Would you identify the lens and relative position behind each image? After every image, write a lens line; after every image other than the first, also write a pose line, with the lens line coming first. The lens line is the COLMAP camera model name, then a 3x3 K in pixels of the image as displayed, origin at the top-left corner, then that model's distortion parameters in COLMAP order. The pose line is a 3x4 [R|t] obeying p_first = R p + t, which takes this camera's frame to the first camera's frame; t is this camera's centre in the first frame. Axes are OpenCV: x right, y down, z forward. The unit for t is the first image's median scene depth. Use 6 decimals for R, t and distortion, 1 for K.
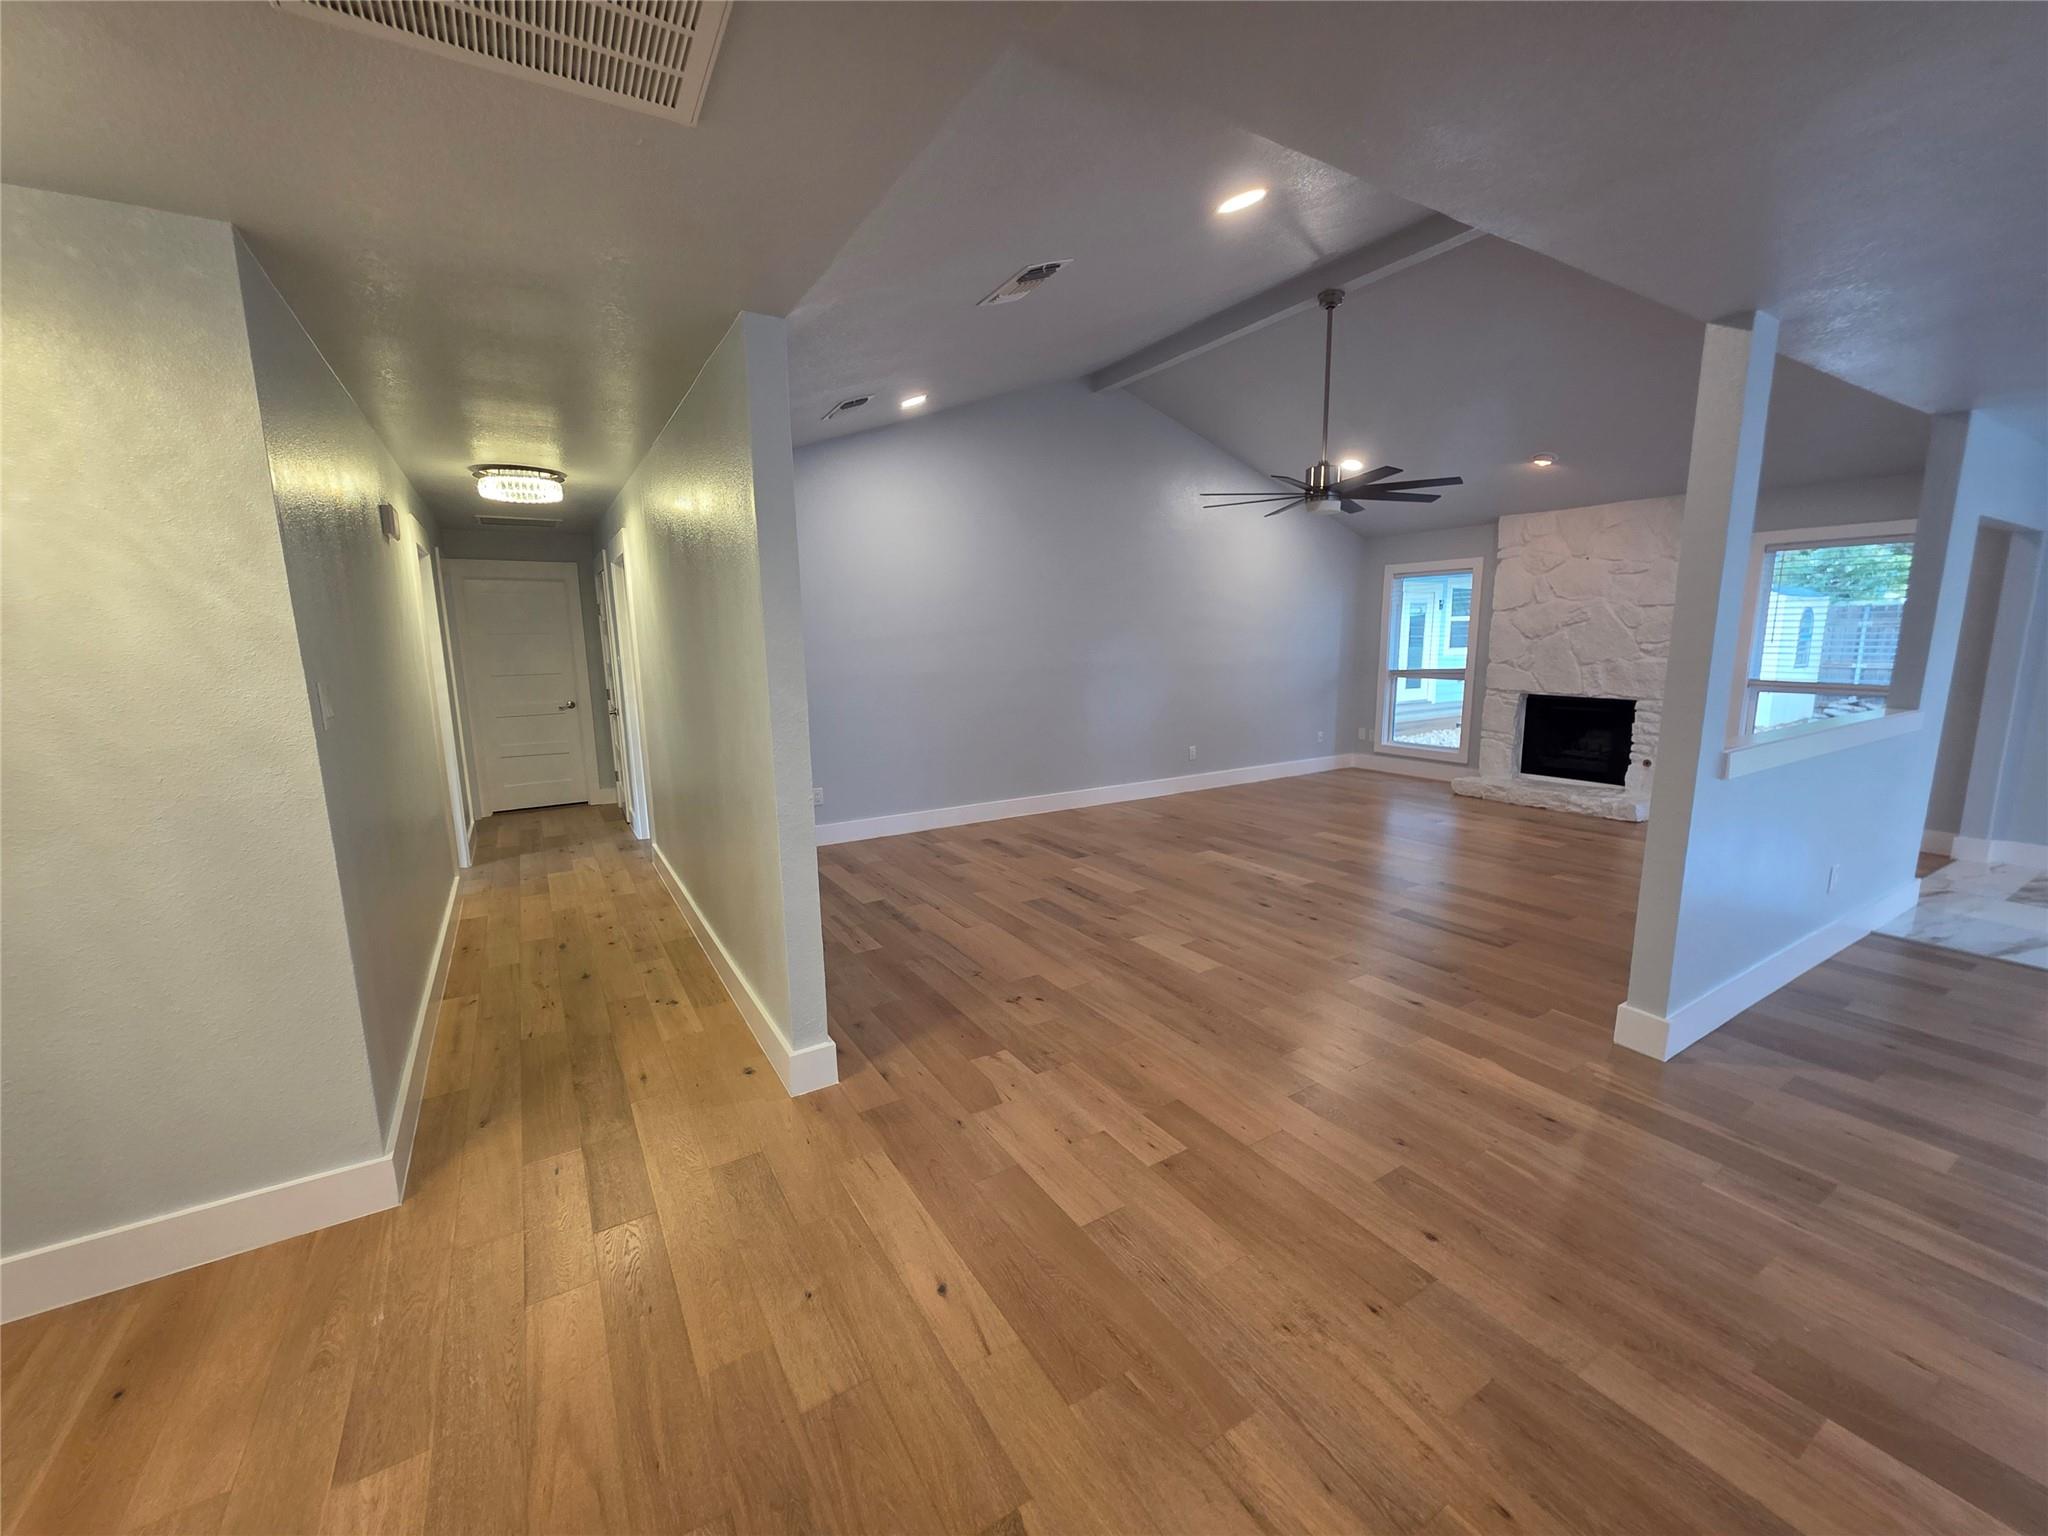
lens RADIAL K [[821.1, 0, 1030.7], [0, 821.1, 771.0], [0, 0, 1]] dist [0.001751, -0.000449]
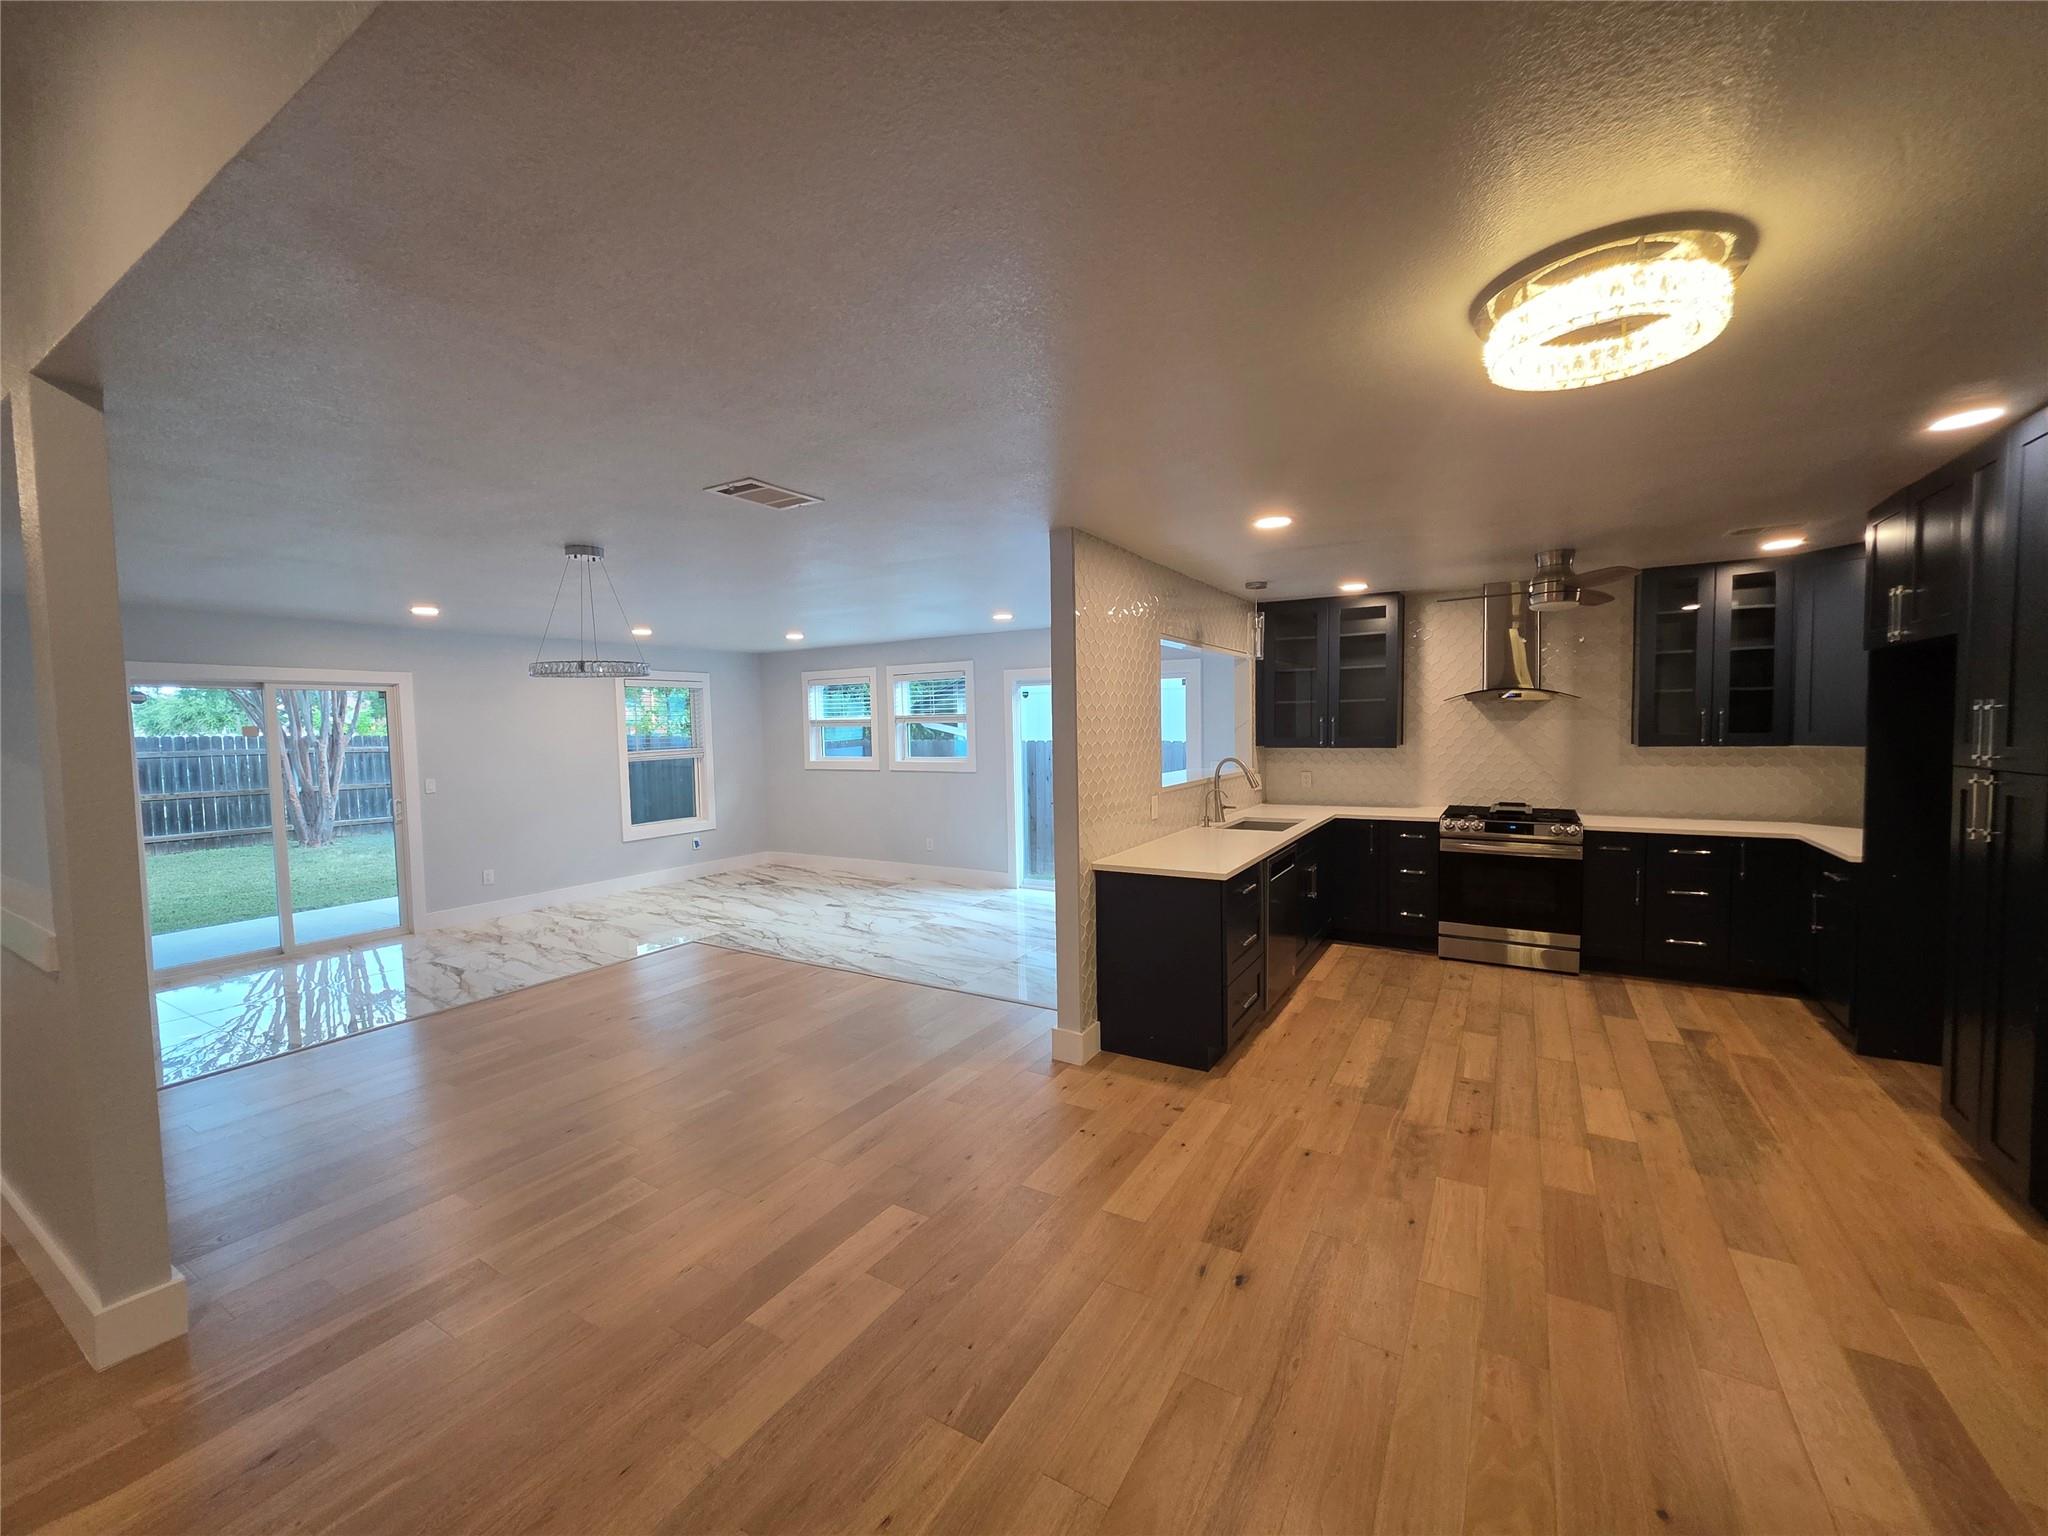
lens RADIAL K [[815.0, 0, 1031.3], [0, 815.0, 771.4], [0, 0, 1]] dist [0.001697, -0.000598]
pose [[-0.463633, -0.028035, 0.885584, -0.108630], [0.174062, 0.977141, 0.122061, -0.048141], [-0.868762, 0.210738, -0.448154, 0.247183]]
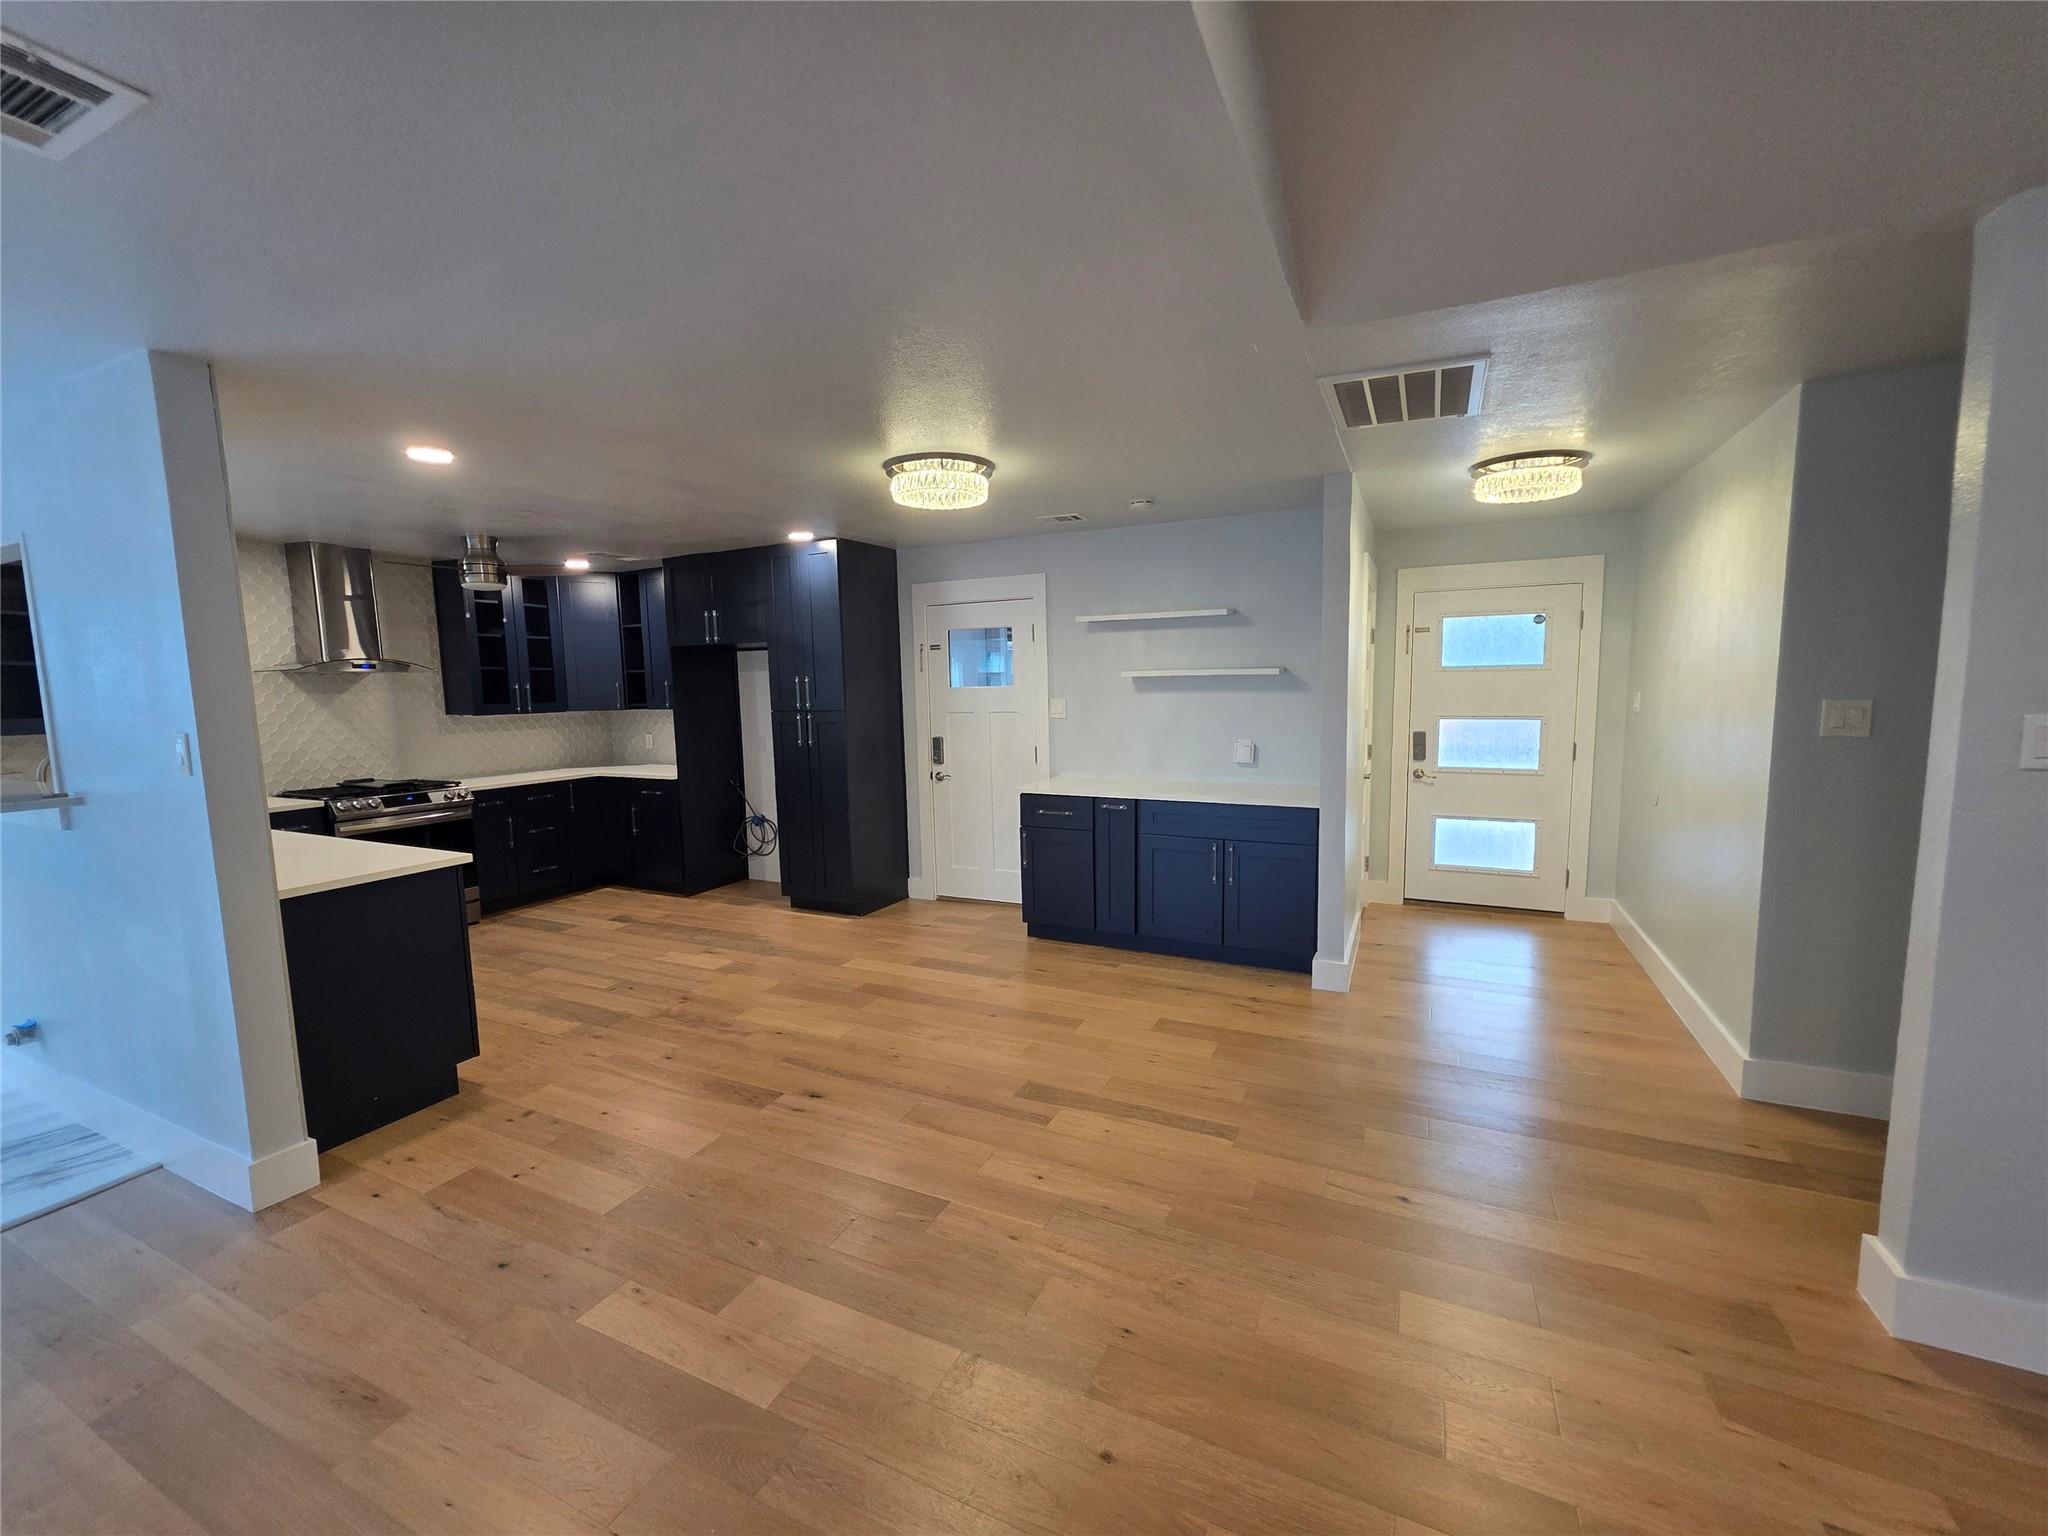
lens RADIAL K [[824.4, 0, 1032.5], [0, 824.4, 770.4], [0, 0, 1]] dist [0.002573, 0.000067]
pose [[-0.836287, 0.086346, -0.541450, 0.295133], [-0.062738, 0.965966, 0.250945, -0.082353], [0.544691, 0.243832, -0.802408, 0.461775]]
